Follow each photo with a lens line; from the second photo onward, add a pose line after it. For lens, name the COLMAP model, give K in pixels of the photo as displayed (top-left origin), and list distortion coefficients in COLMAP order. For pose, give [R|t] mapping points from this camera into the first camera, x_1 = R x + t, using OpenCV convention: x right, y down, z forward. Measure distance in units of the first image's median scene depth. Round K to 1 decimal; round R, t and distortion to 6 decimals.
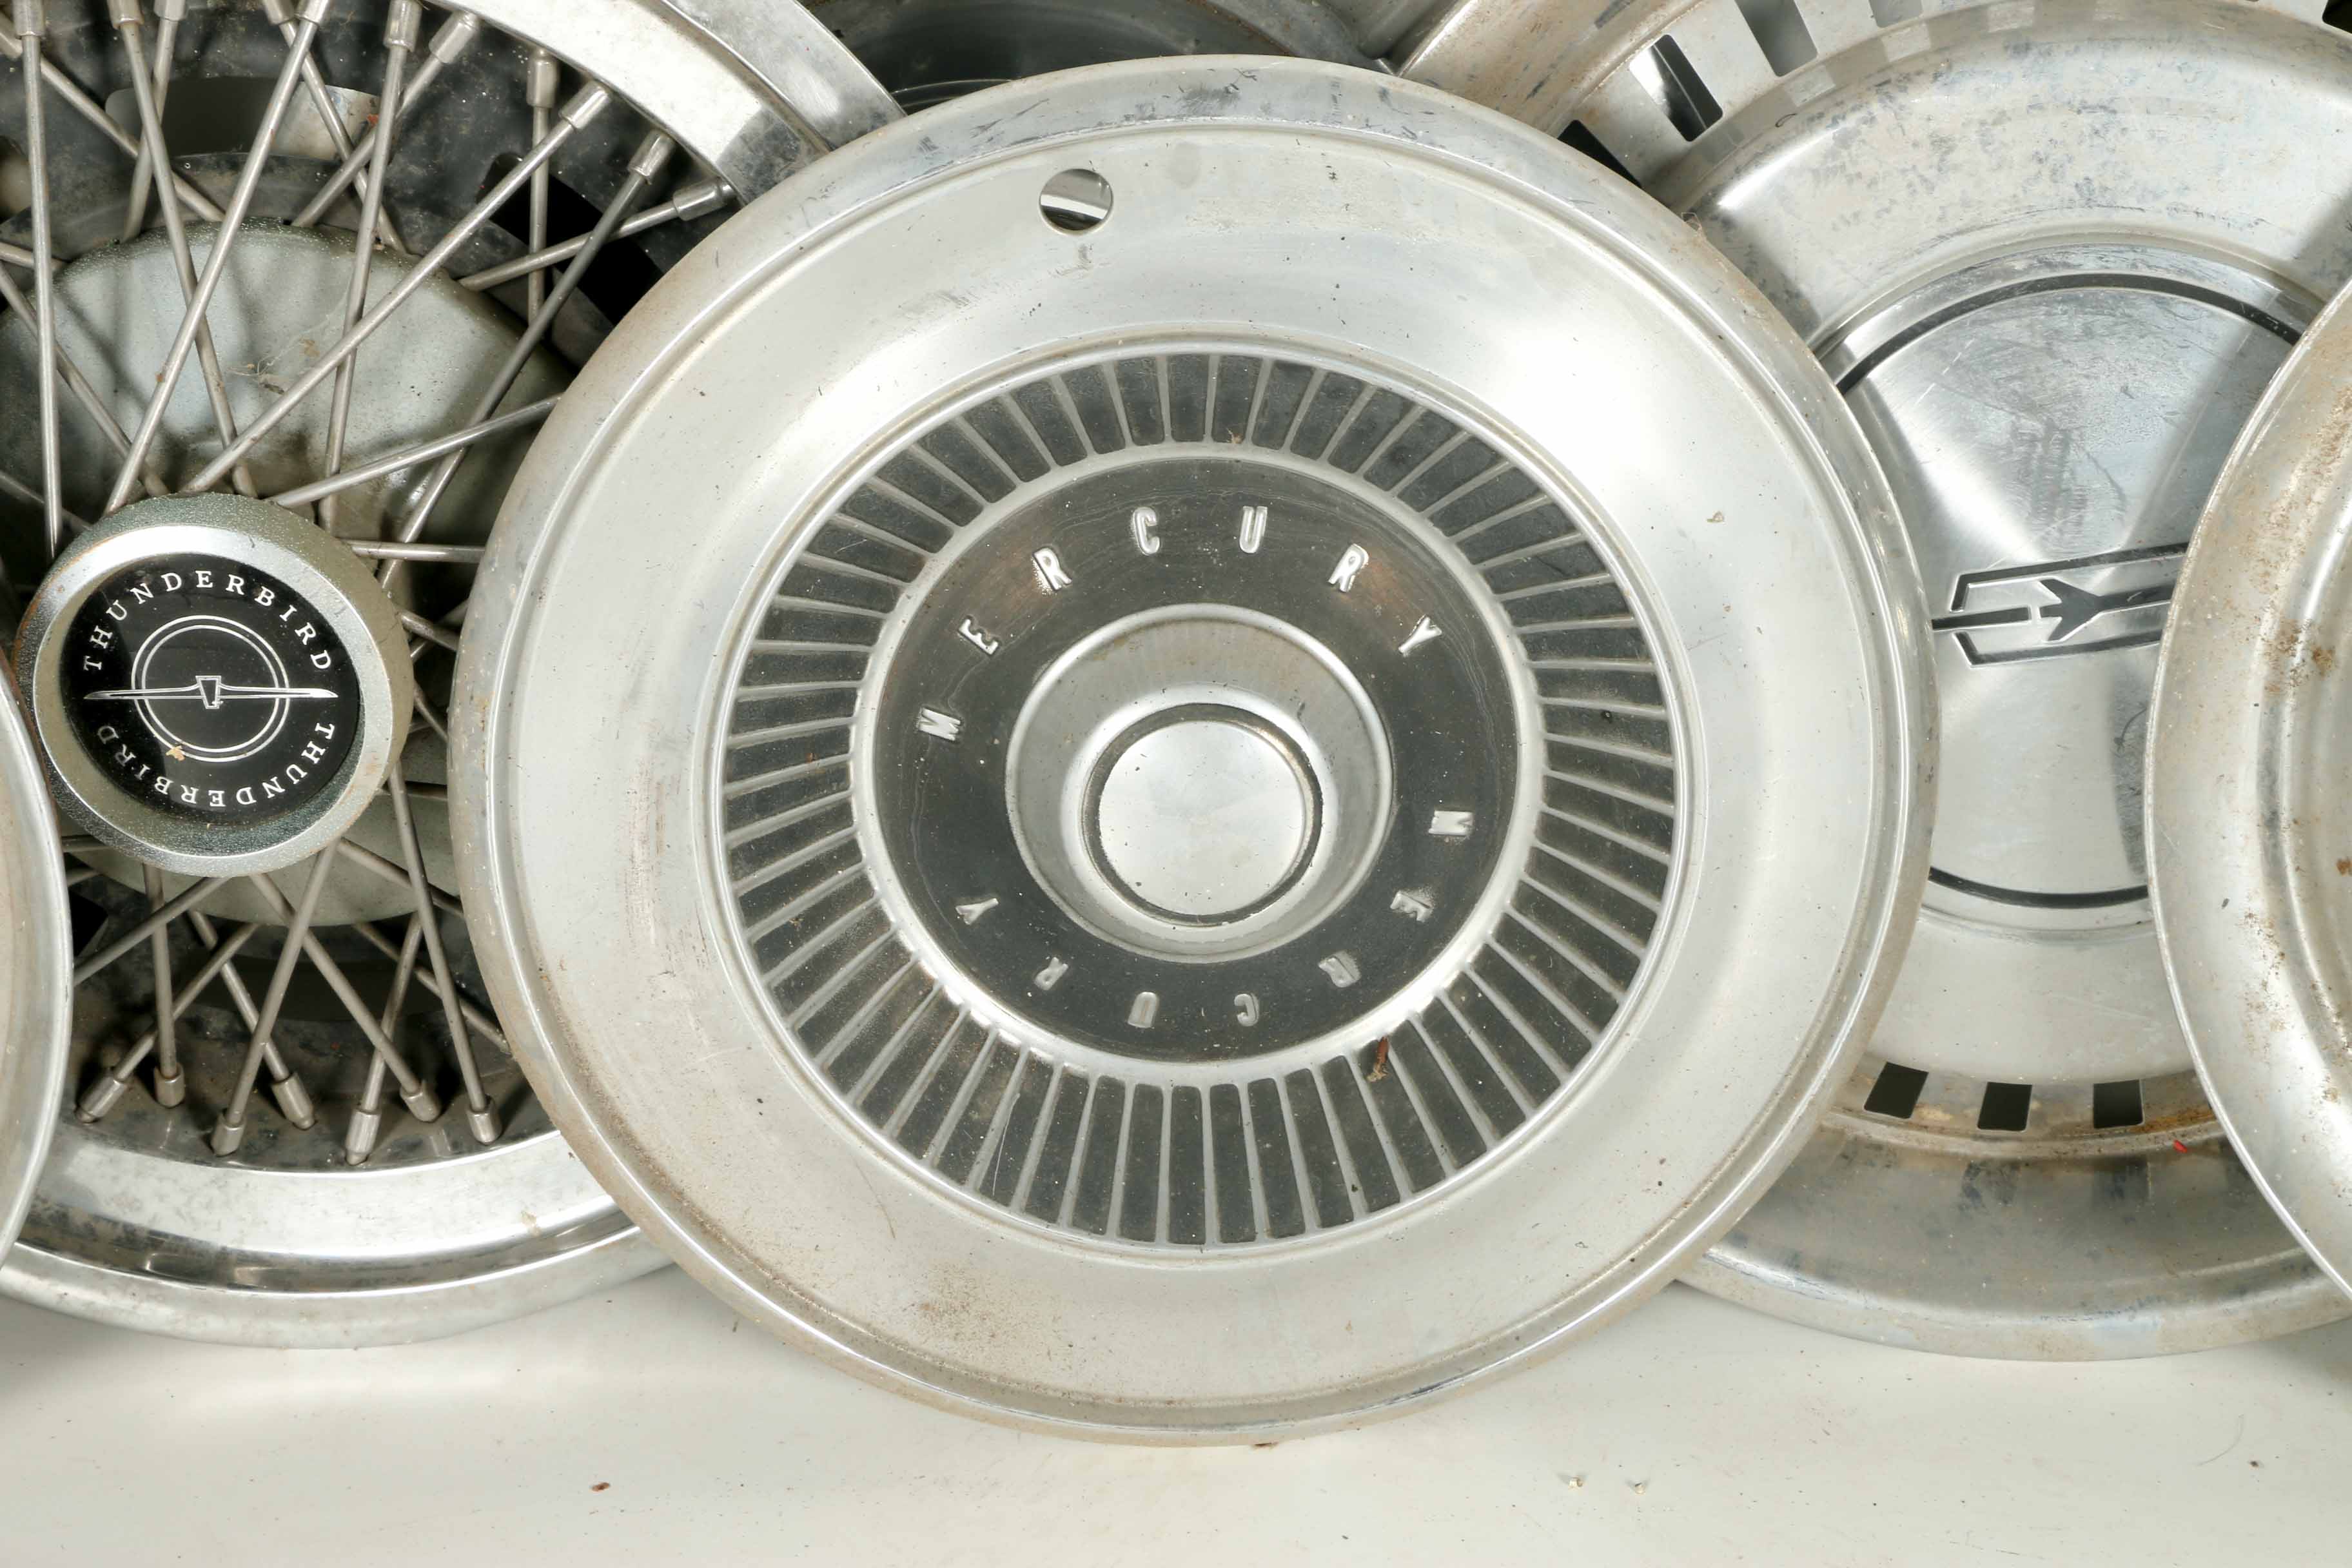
lens RADIAL K [[4947.7, 0, 1134.1], [0, 4947.7, 776.1], [0, 0, 1]] dist [0.241446, 0.240778]
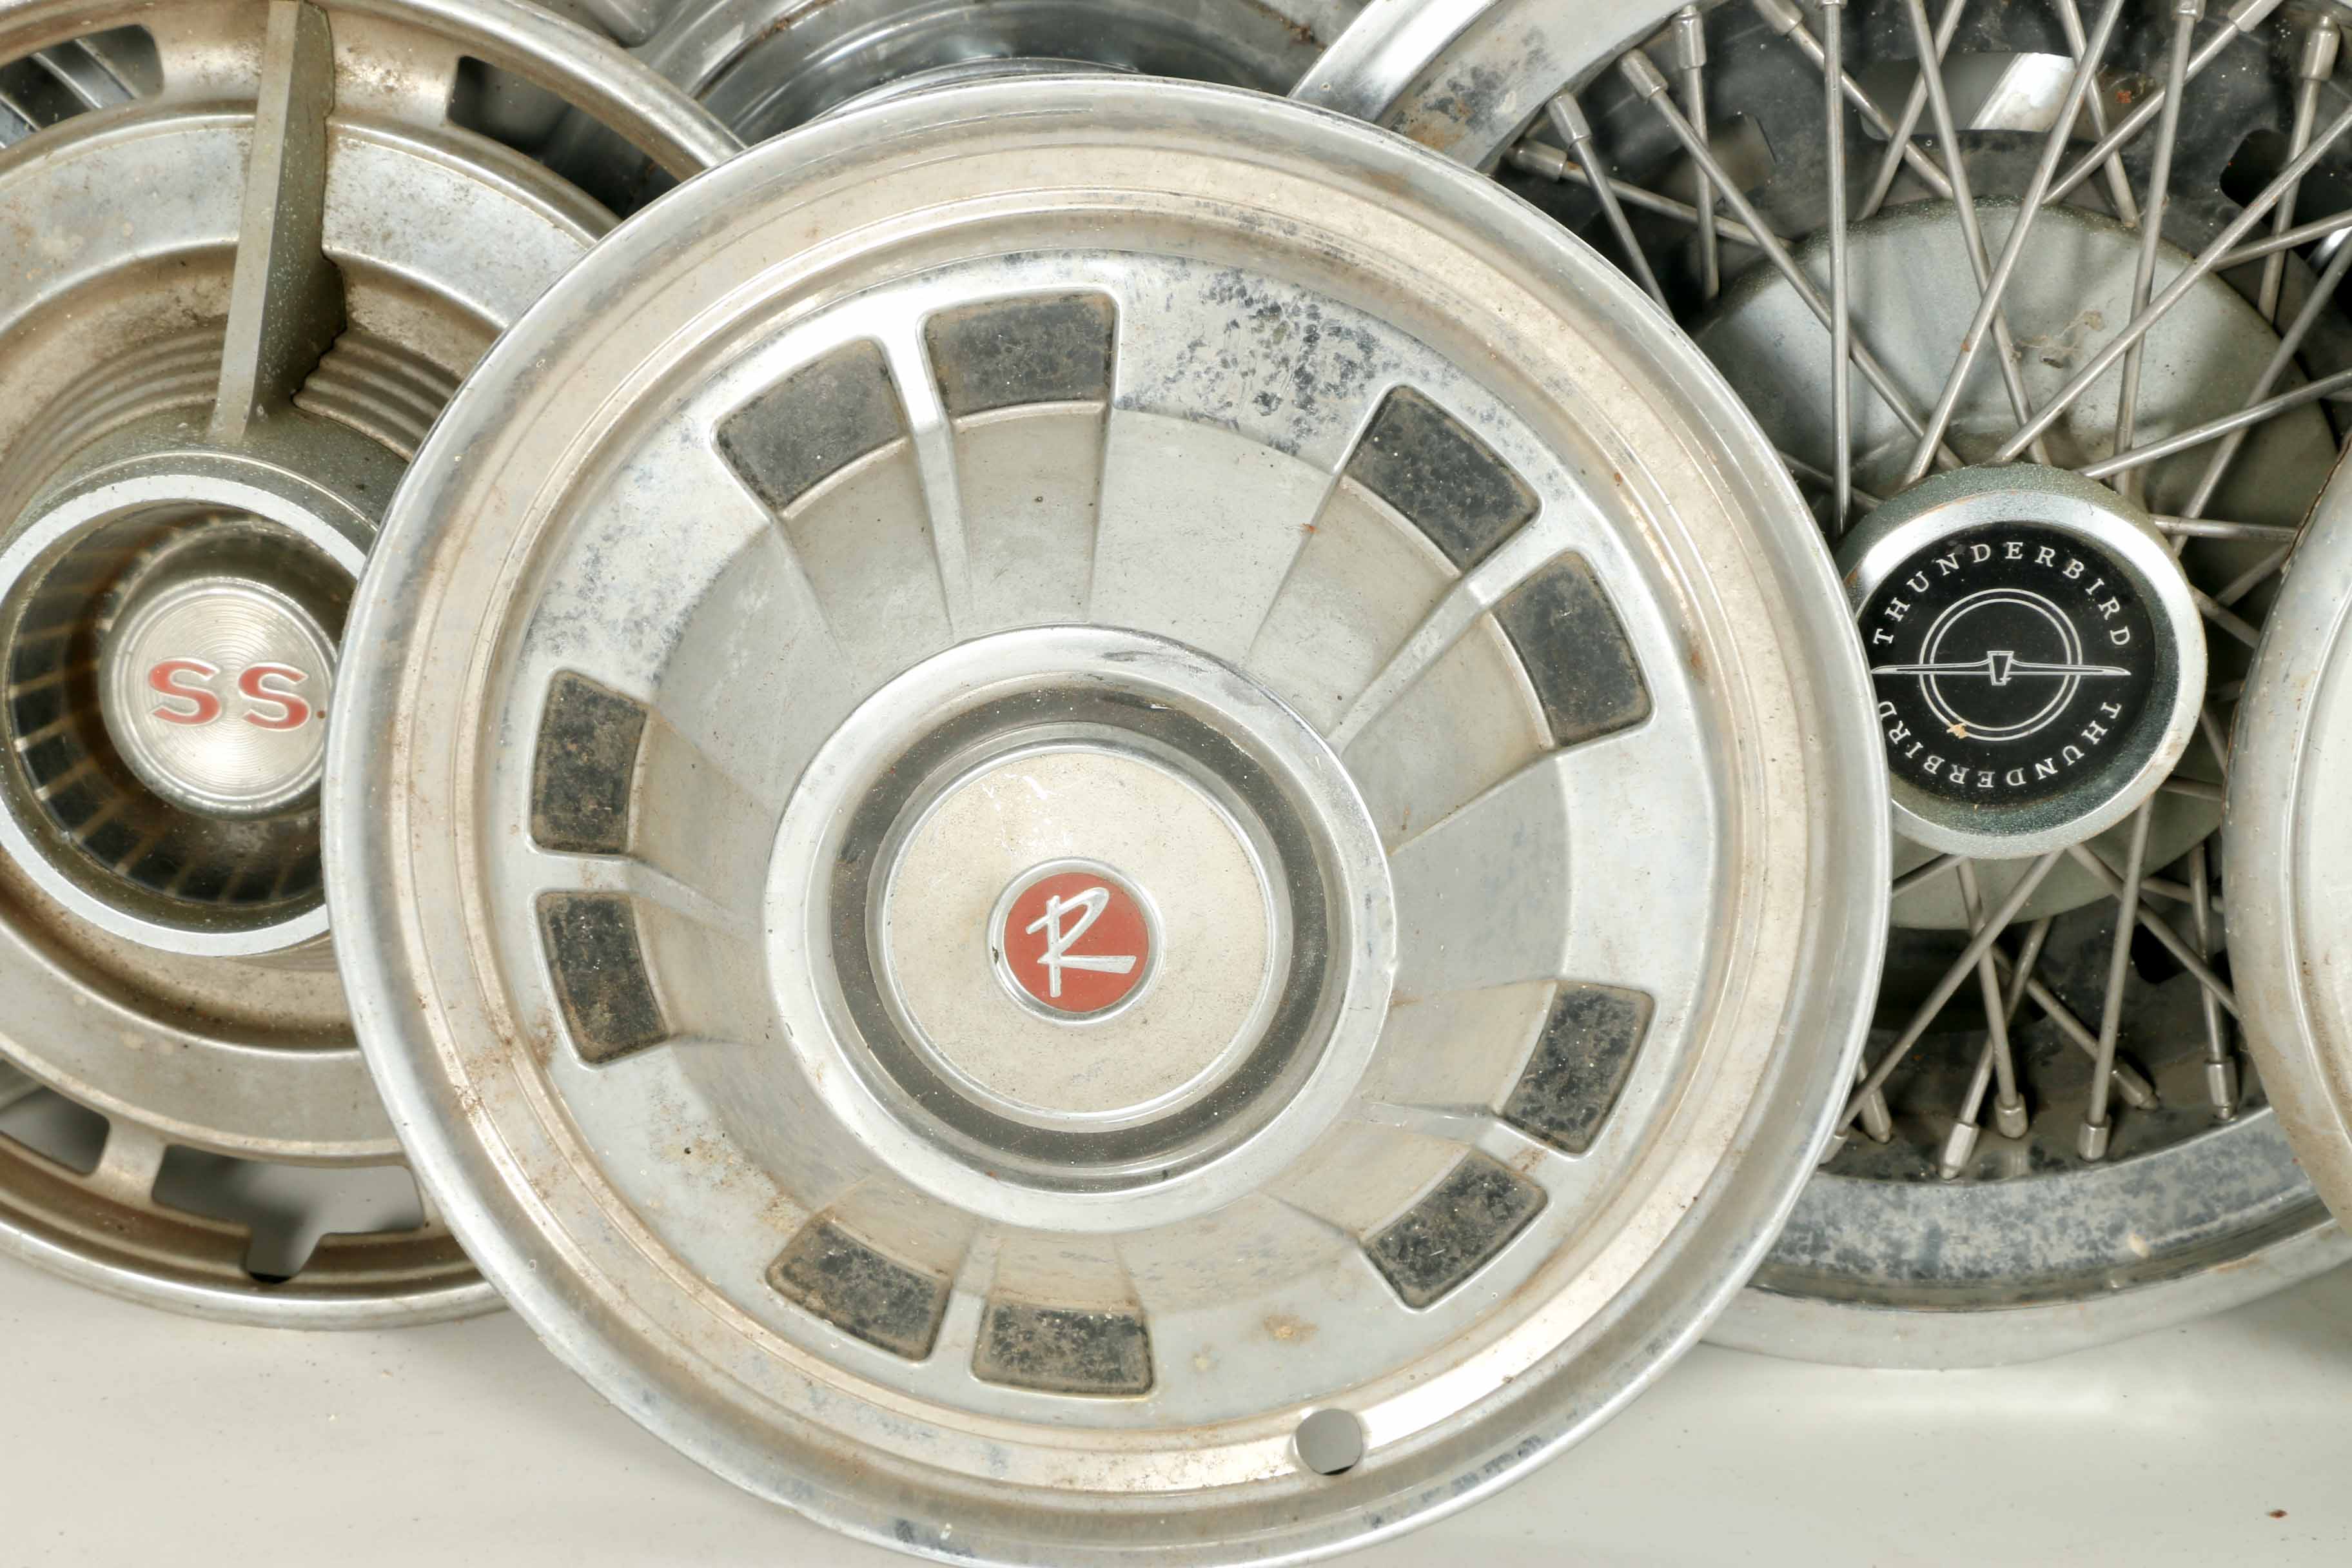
lens RADIAL K [[4947.7, 0, 1134.1], [0, 4947.7, 776.1], [0, 0, 1]] dist [0.241446, 0.240778]
pose [[0.998540, 0.021149, 0.049714, -0.400743], [-0.018500, 0.998415, -0.053158, 0.059190], [-0.050760, 0.052160, 0.997348, 0.033915]]
